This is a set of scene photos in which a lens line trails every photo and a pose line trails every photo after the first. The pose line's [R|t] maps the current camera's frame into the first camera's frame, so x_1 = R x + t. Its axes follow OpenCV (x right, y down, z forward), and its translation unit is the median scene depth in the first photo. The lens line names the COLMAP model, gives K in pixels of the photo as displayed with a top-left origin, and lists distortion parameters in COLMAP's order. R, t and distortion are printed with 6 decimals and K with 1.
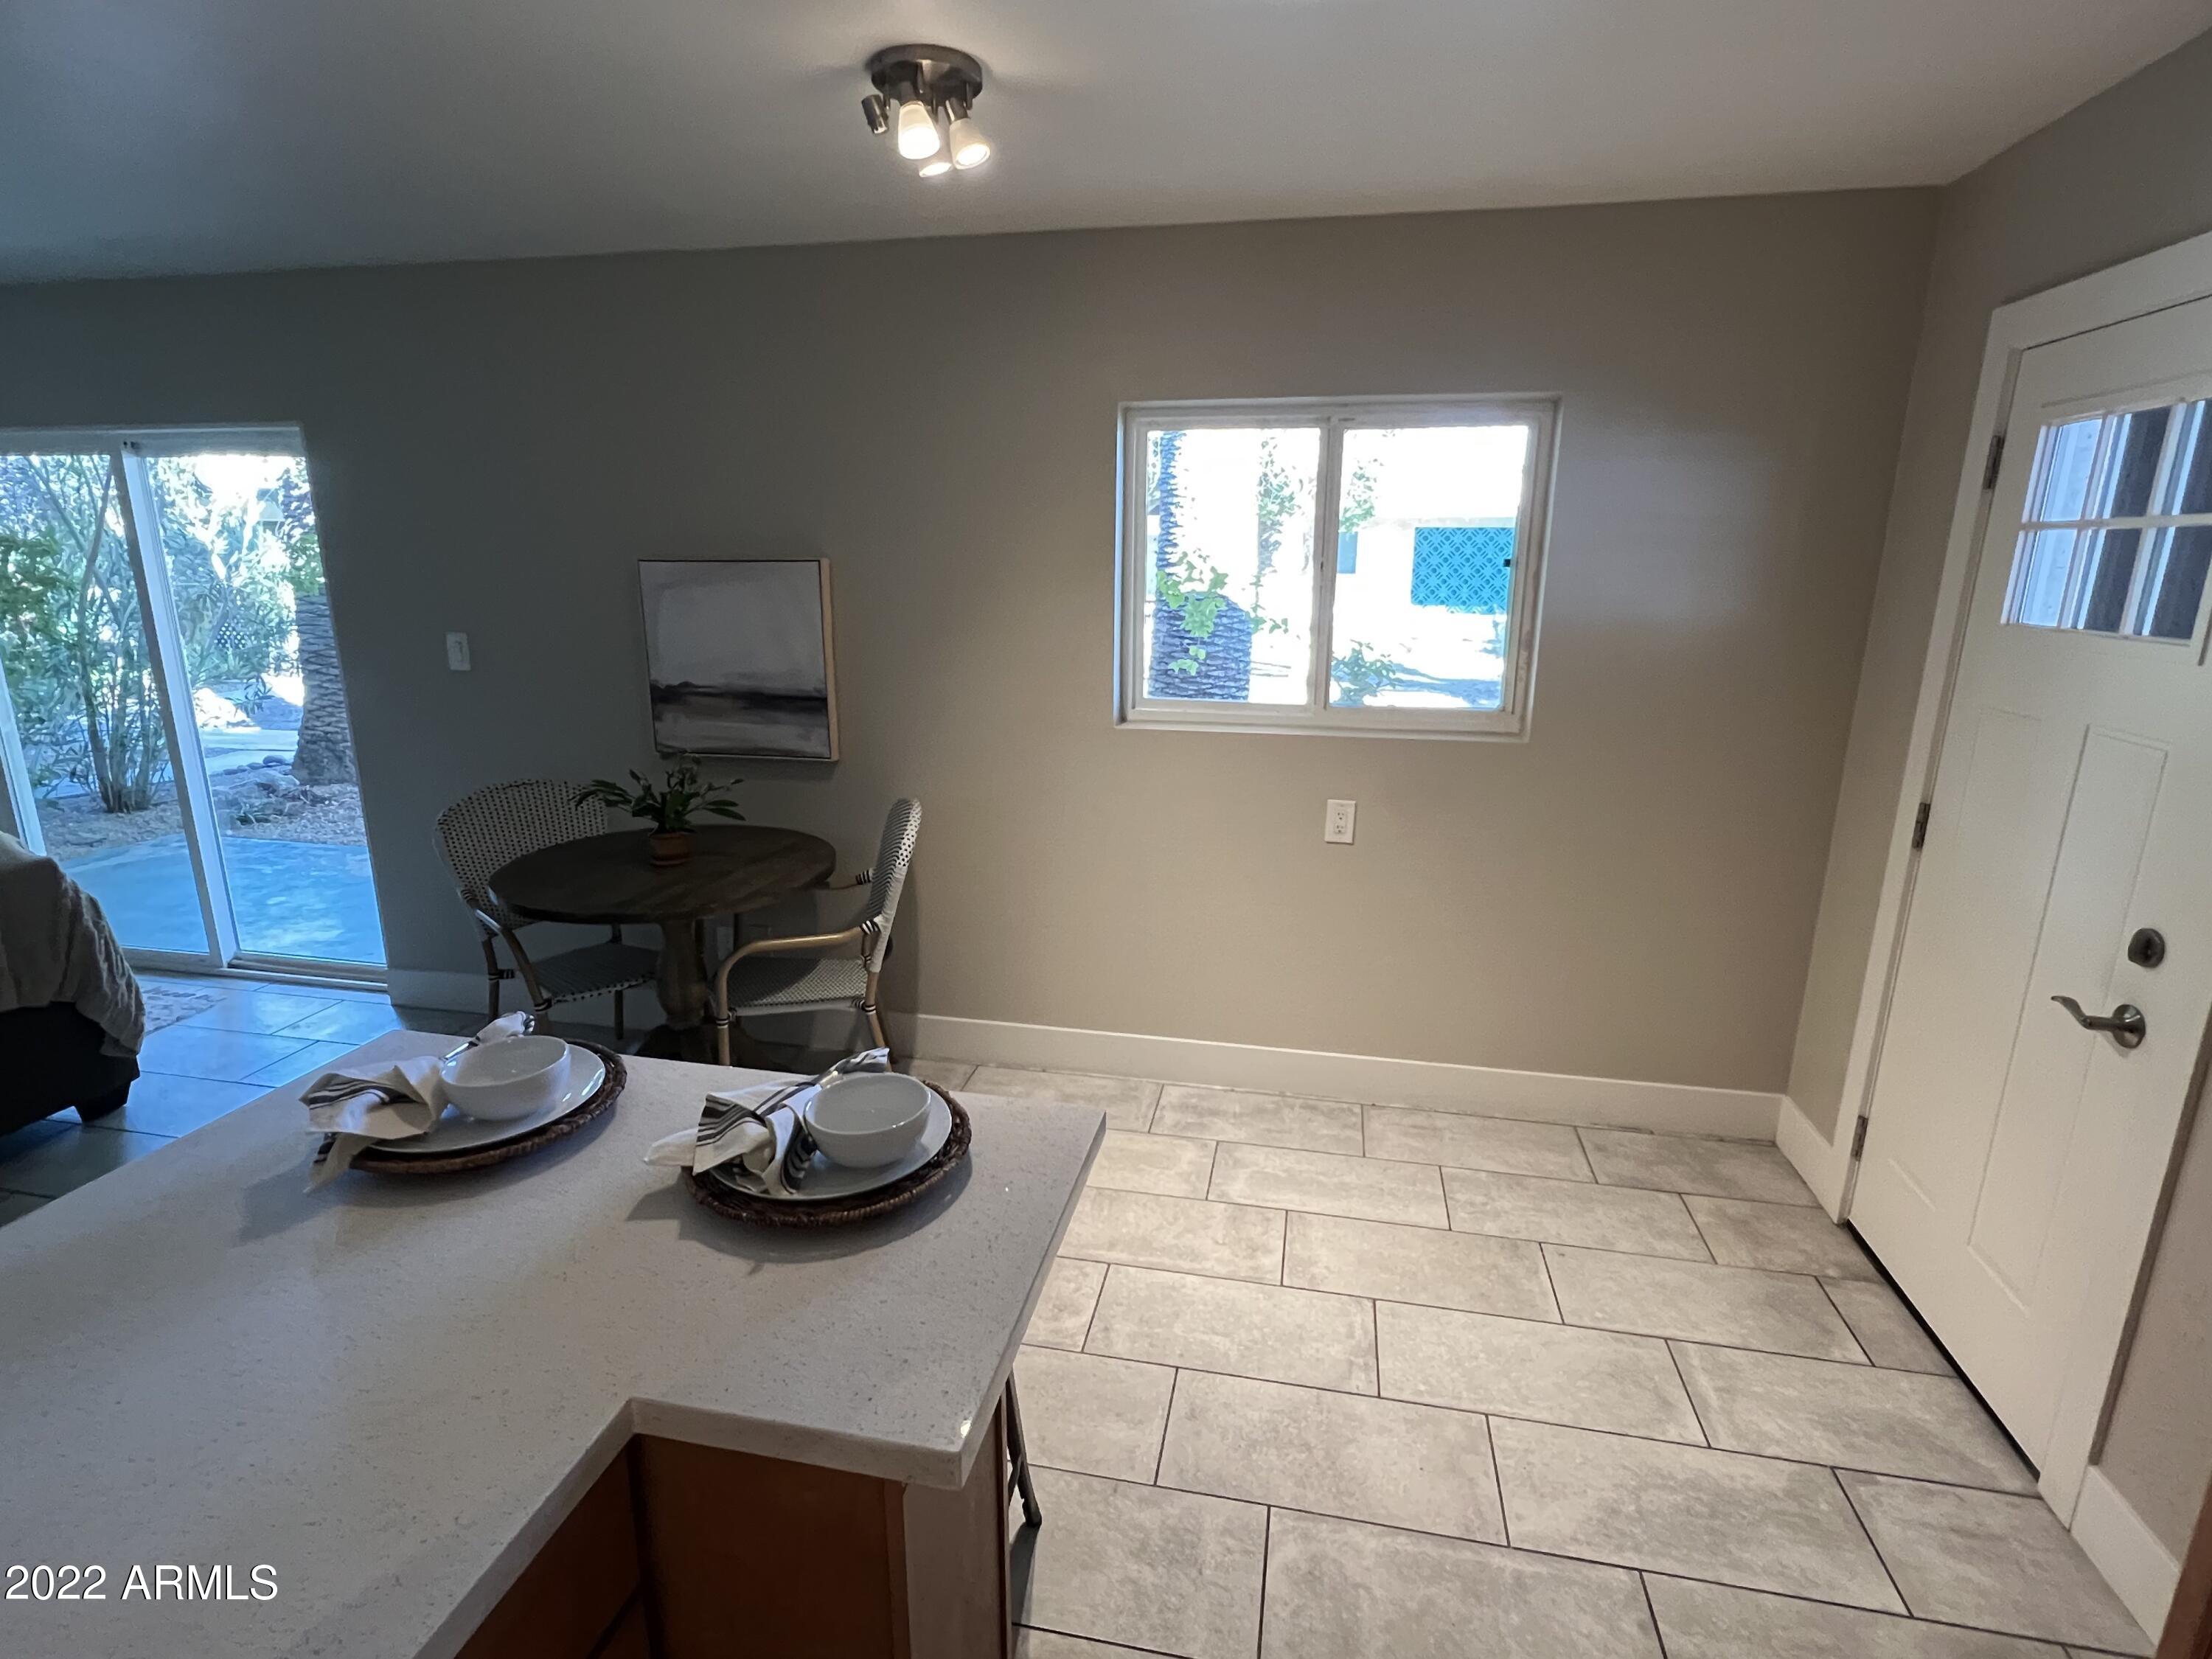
lens RADIAL K [[1098.9, 0, 1104.6], [0, 1098.9, 833.2], [0, 0, 1]] dist [-0.004271, -0.000650]
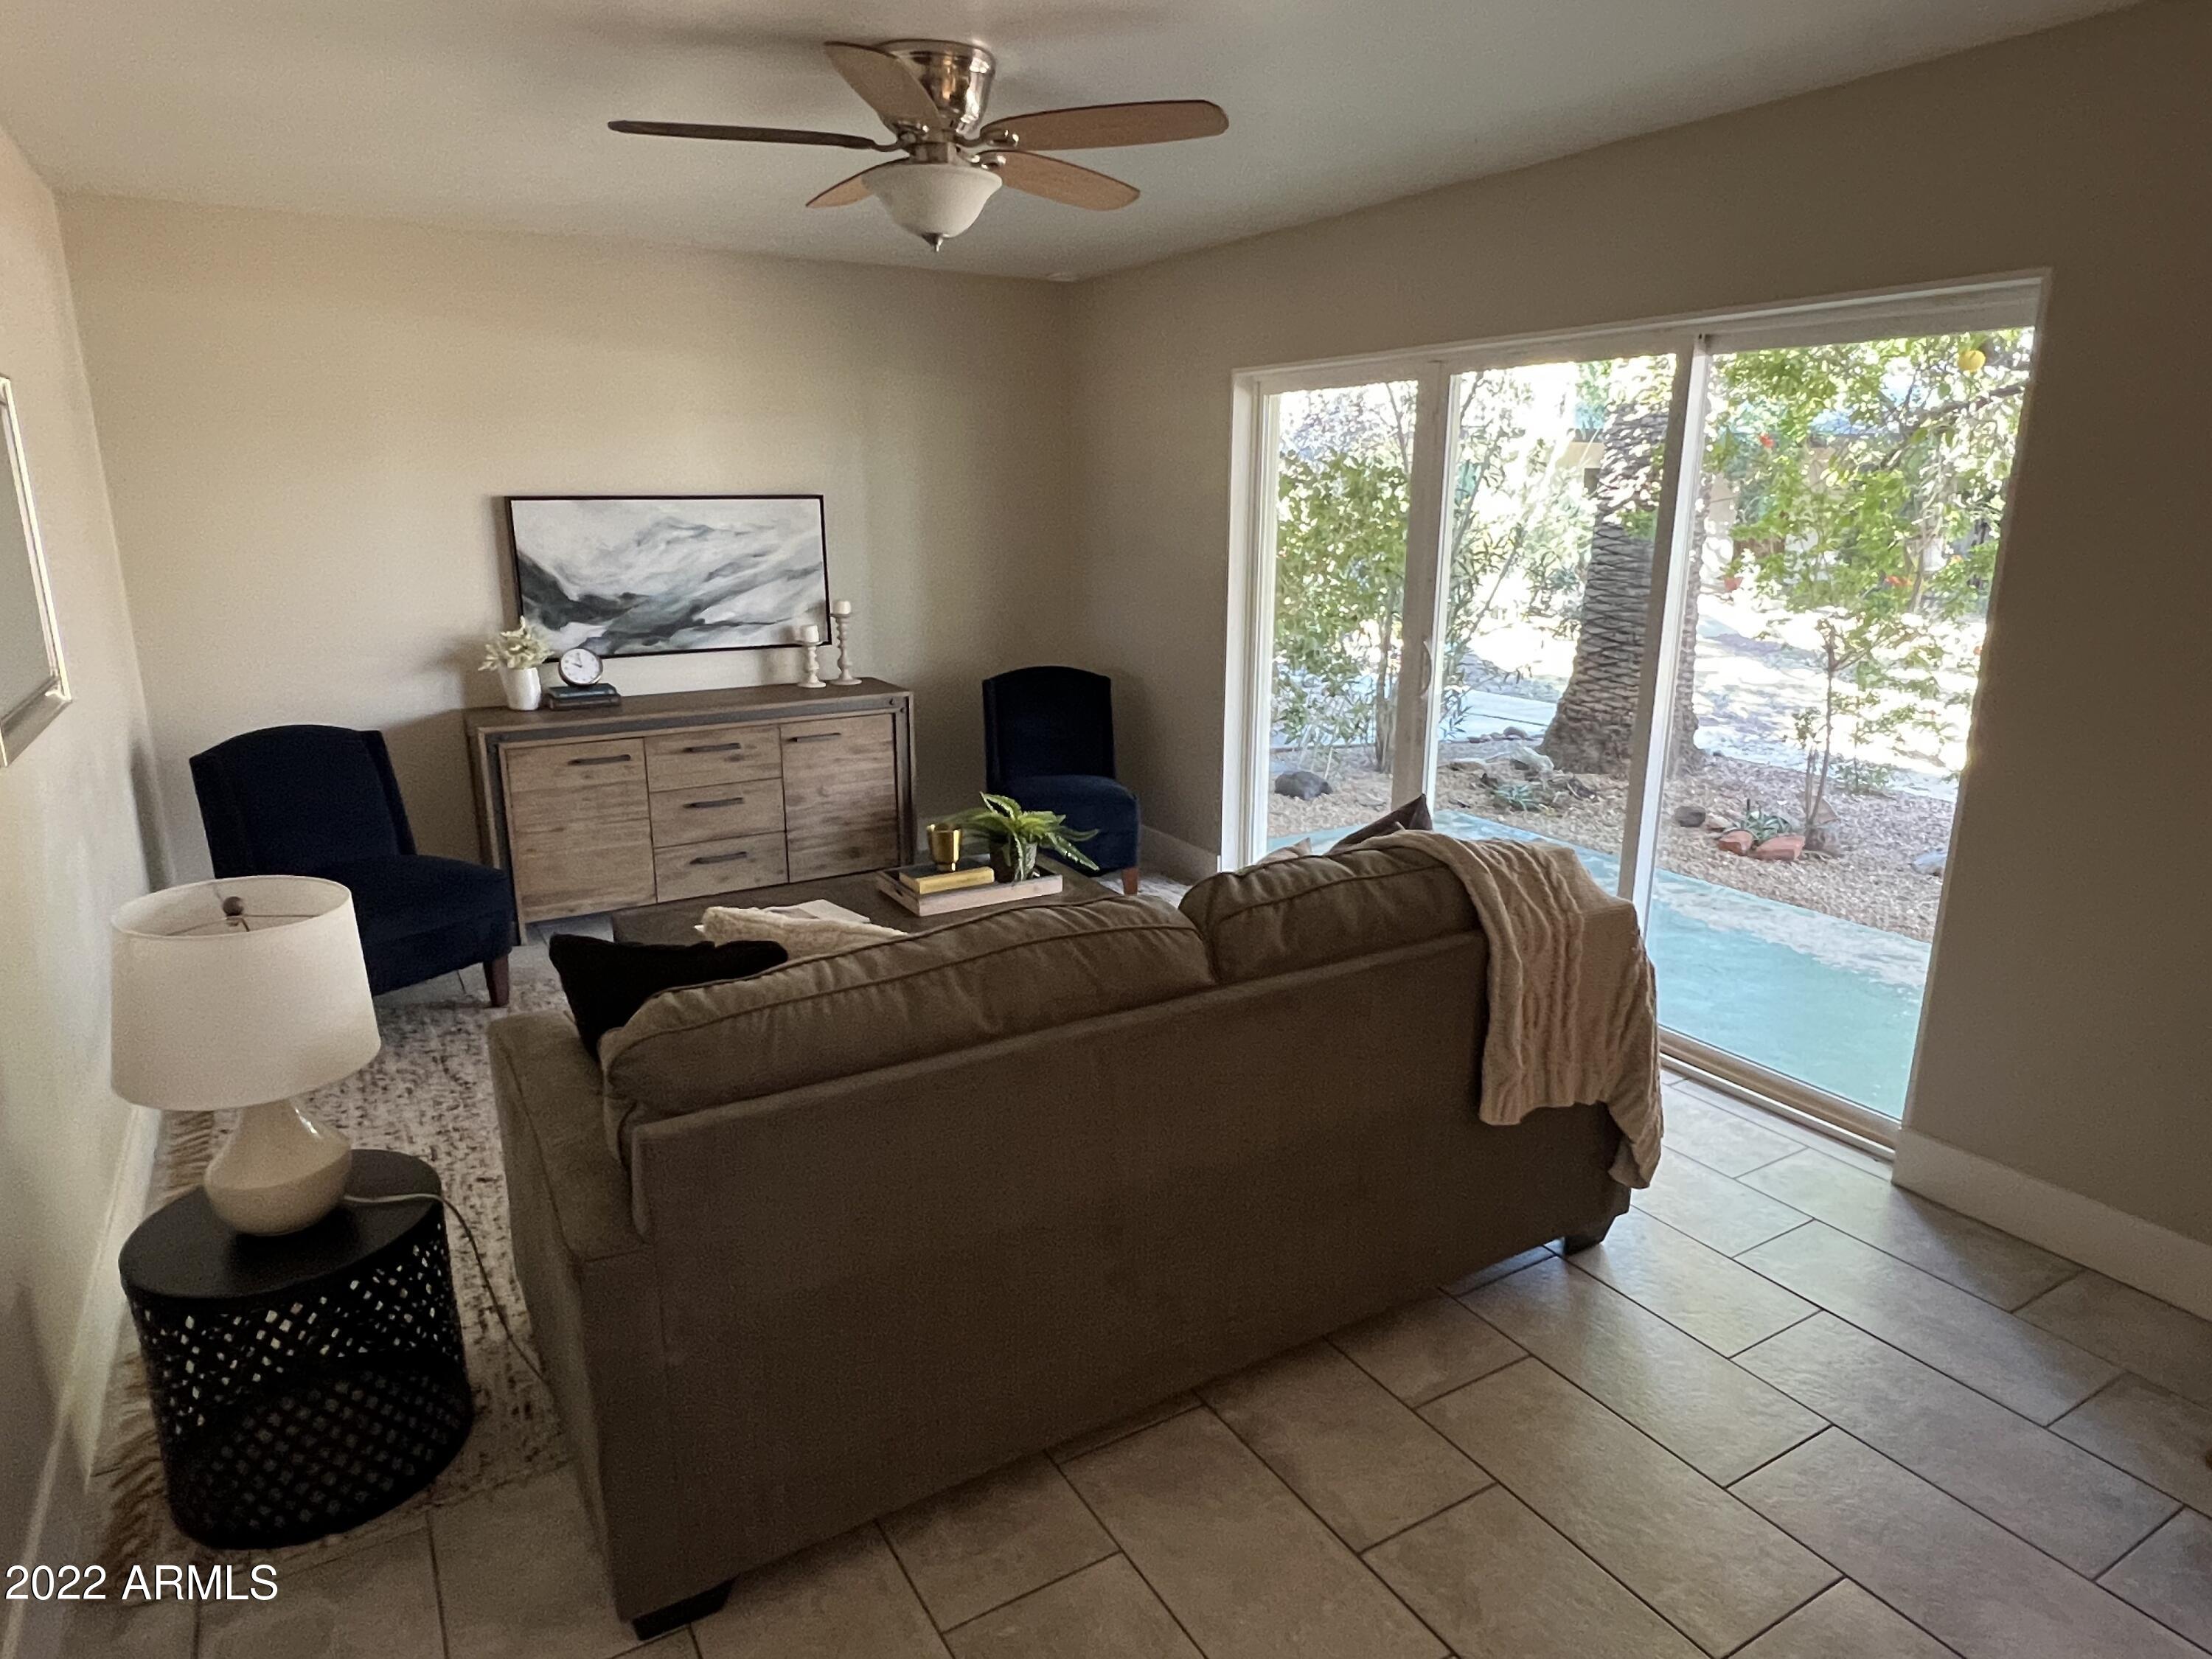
lens RADIAL K [[1325.6, 0, 1102.4], [0, 1325.6, 827.0], [0, 0, 1]] dist [0.005573, 0.000797]
pose [[0.670980, 0.180026, -0.719289, -0.251374], [-0.184858, 0.980061, 0.072850, -0.011154], [0.718062, 0.084085, 0.690881, 0.061783]]
